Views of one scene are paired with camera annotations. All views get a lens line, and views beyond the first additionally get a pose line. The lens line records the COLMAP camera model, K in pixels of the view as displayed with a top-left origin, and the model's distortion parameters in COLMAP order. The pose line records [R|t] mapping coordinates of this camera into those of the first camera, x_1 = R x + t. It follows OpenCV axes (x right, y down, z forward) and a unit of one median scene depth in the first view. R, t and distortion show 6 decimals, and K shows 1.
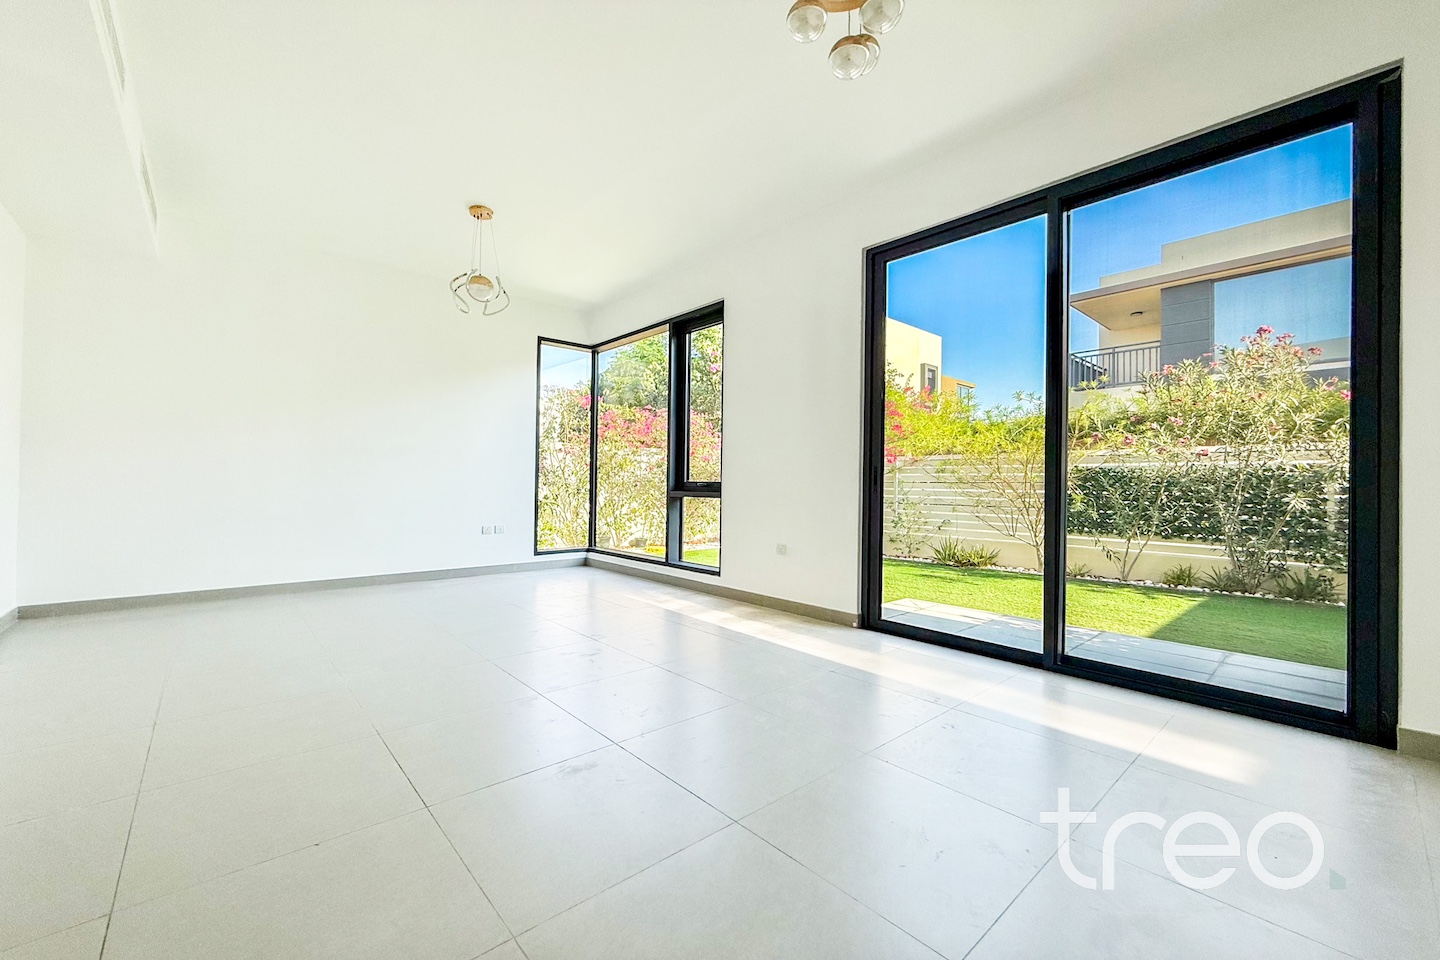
lens RADIAL K [[574.8, 0, 715.2], [0, 574.8, 479.2], [0, 0, 1]] dist [0.001096, -0.000016]
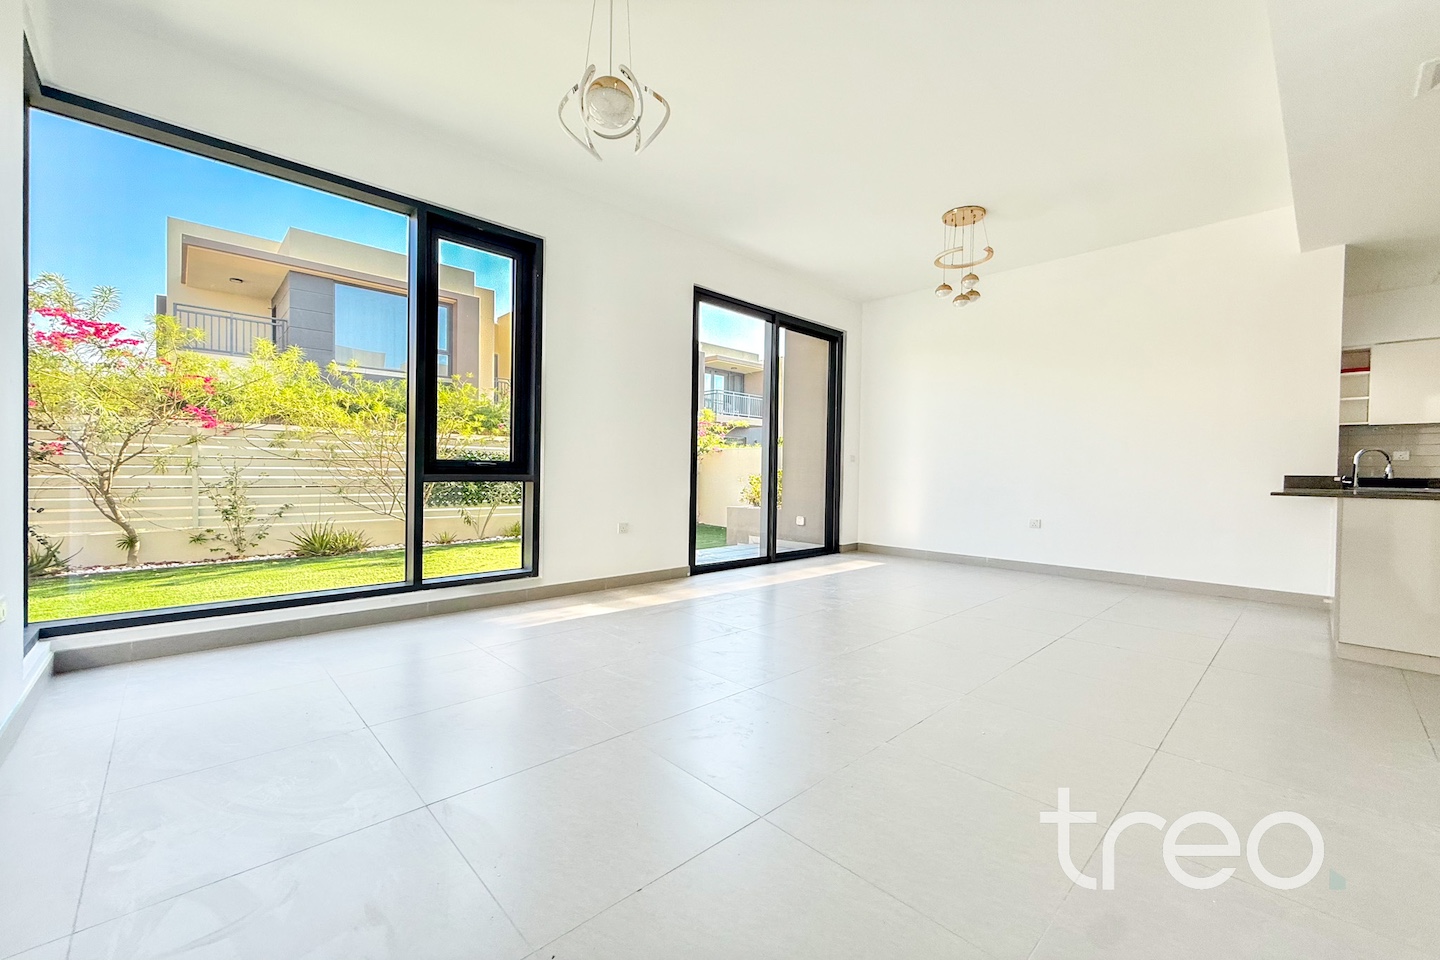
lens RADIAL K [[574.8, 0, 725.4], [0, 574.8, 478.4], [0, 0, 1]] dist [0.001096, -0.000016]
pose [[-0.036312, -0.017797, 0.999182, -0.734130], [-0.022110, 0.999611, 0.017001, 0.009779], [-0.999096, -0.021475, -0.036692, 0.680244]]
